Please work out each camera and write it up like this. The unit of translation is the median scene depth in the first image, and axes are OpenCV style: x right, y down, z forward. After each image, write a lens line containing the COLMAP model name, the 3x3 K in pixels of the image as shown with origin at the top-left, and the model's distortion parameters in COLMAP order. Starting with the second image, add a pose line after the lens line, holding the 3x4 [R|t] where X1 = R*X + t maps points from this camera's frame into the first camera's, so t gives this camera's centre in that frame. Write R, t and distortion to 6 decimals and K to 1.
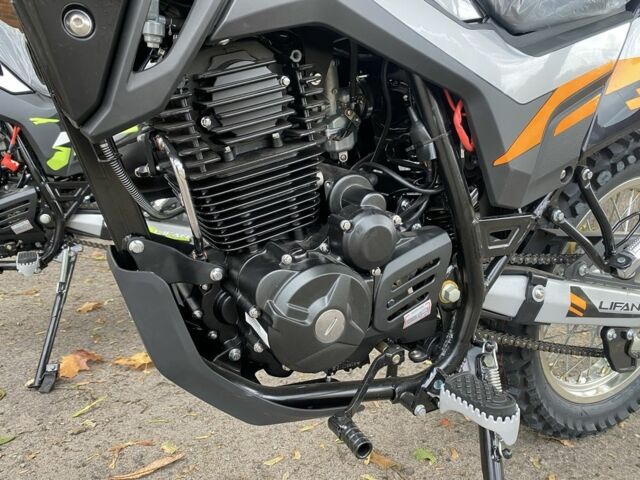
lens RADIAL K [[483.4, 0, 320.9], [0, 483.4, 232.4], [0, 0, 1]] dist [0.008818, -0.001232]
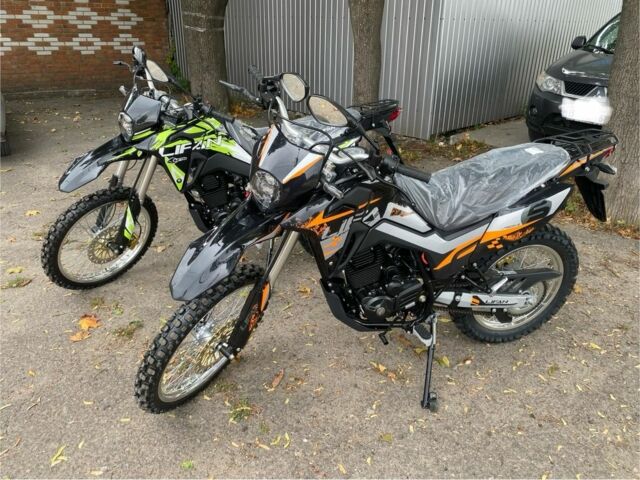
lens RADIAL K [[483.4, 0, 320.9], [0, 483.4, 232.4], [0, 0, 1]] dist [0.008818, -0.001232]
pose [[0.979790, 0.075524, -0.185221, 0.168365], [-0.025477, 0.965557, 0.258940, -1.073646], [0.198397, -0.248988, 0.947968, -1.968911]]
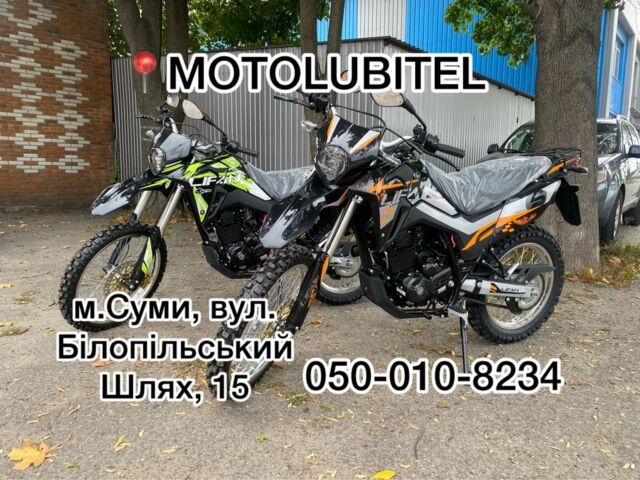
lens RADIAL K [[483.4, 0, 320.9], [0, 483.4, 232.4], [0, 0, 1]] dist [0.008818, -0.001232]
pose [[0.999013, 0.000632, -0.044421, -0.512396], [-0.001126, 0.999938, -0.011096, -0.205168], [0.044411, 0.011135, 0.998951, -2.507632]]
